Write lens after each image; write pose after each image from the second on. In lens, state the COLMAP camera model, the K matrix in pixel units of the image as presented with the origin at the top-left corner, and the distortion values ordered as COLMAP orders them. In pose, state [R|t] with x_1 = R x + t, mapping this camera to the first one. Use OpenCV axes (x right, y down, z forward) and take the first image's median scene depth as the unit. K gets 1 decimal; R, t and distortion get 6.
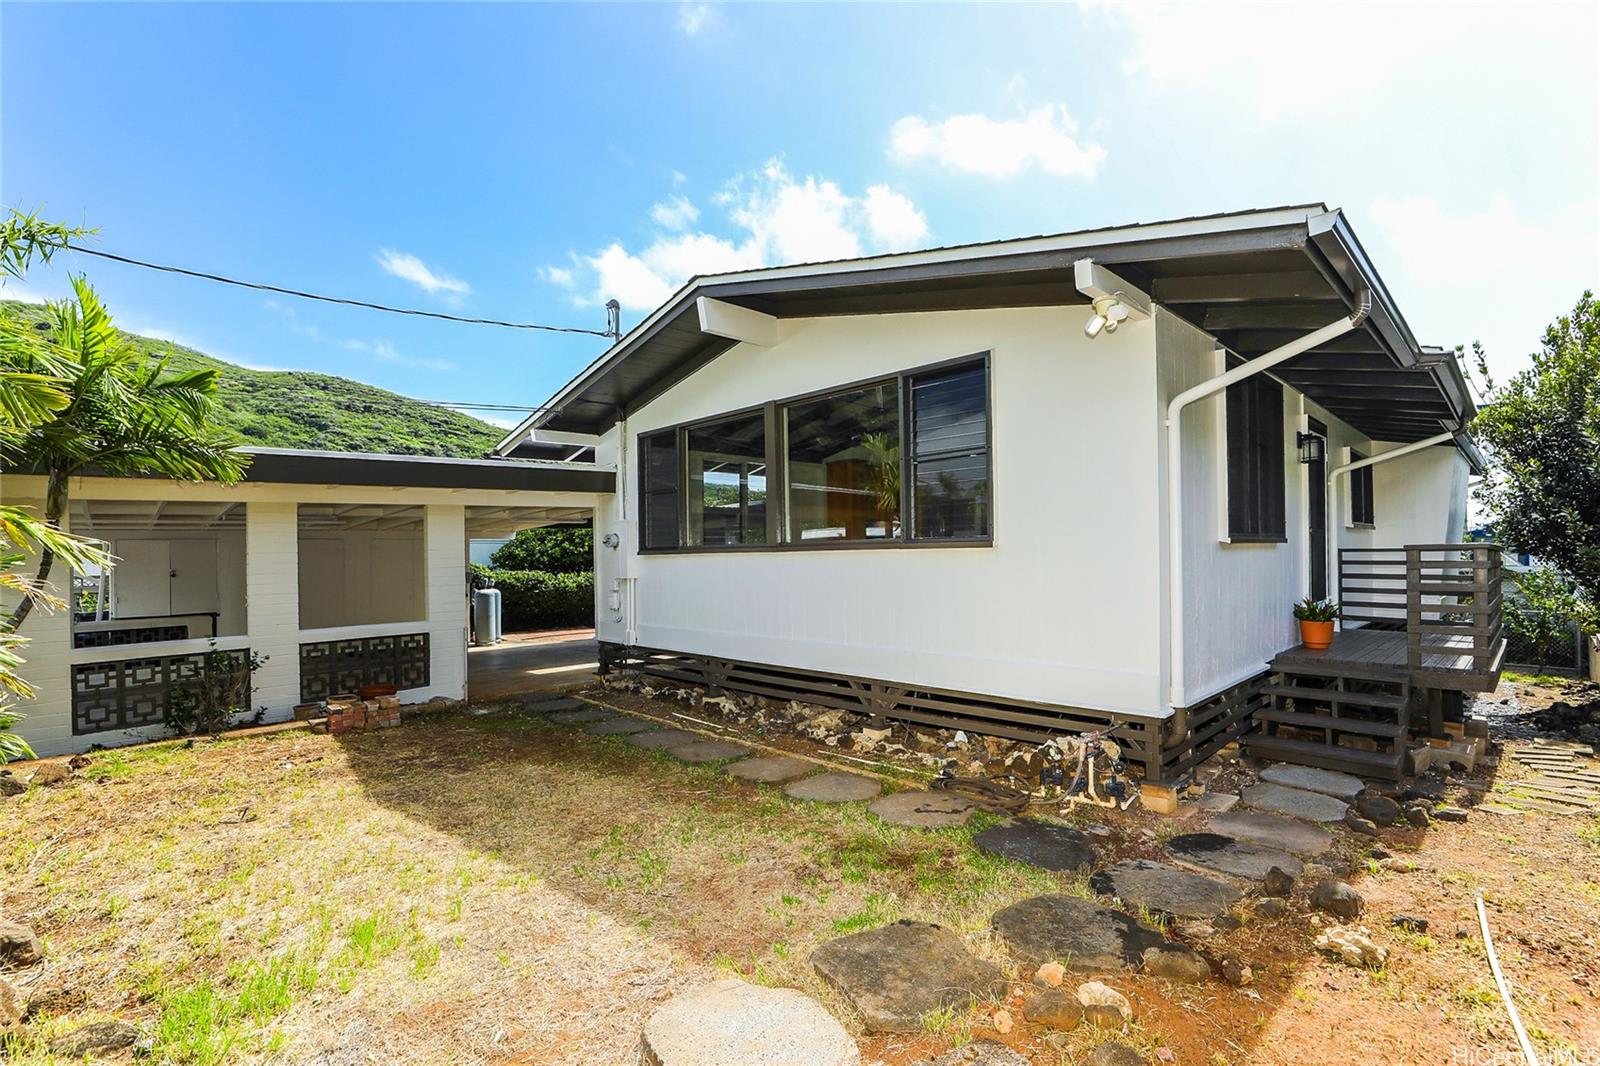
lens RADIAL K [[738.4, 0, 796.7], [0, 738.4, 543.7], [0, 0, 1]] dist [-0.013434, 0.006787]
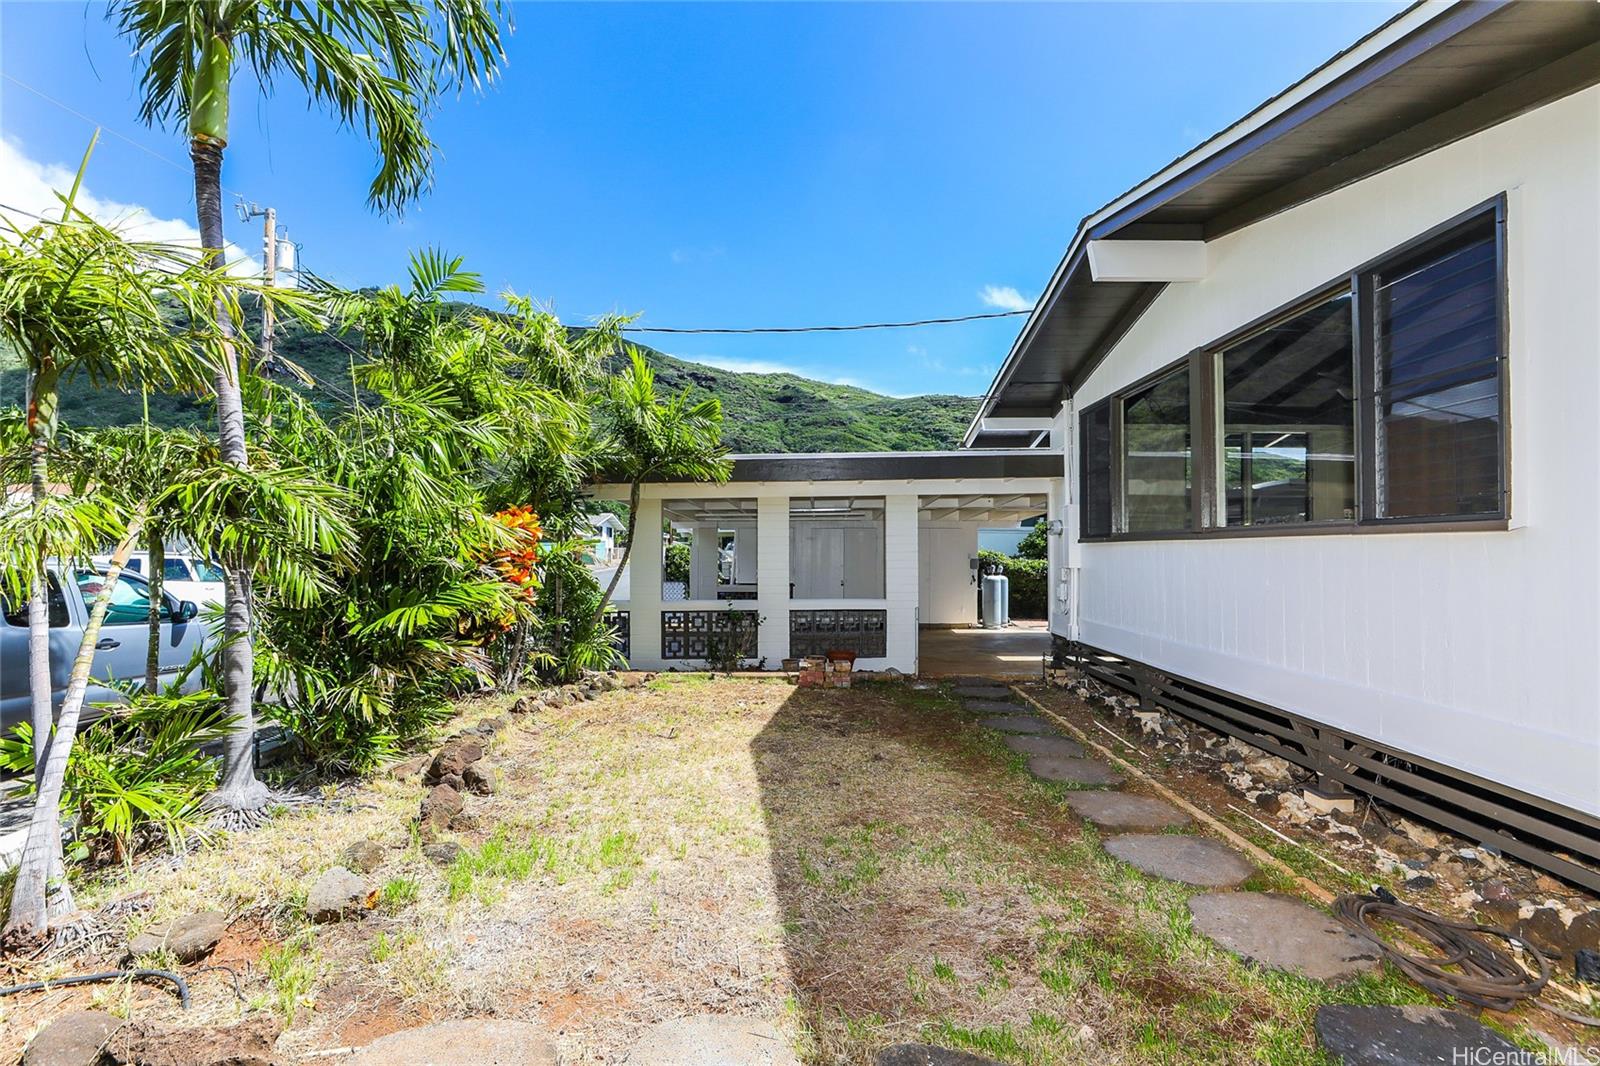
lens RADIAL K [[709.0, 0, 800.0], [0, 709.0, 533.0], [0, 0, 1]] dist [-0.021422, 0.010103]
pose [[0.713950, 0.002297, -0.700193, 0.209149], [-0.004736, 0.999988, -0.001549, 0.008427], [0.700180, 0.004423, 0.713952, 0.180365]]
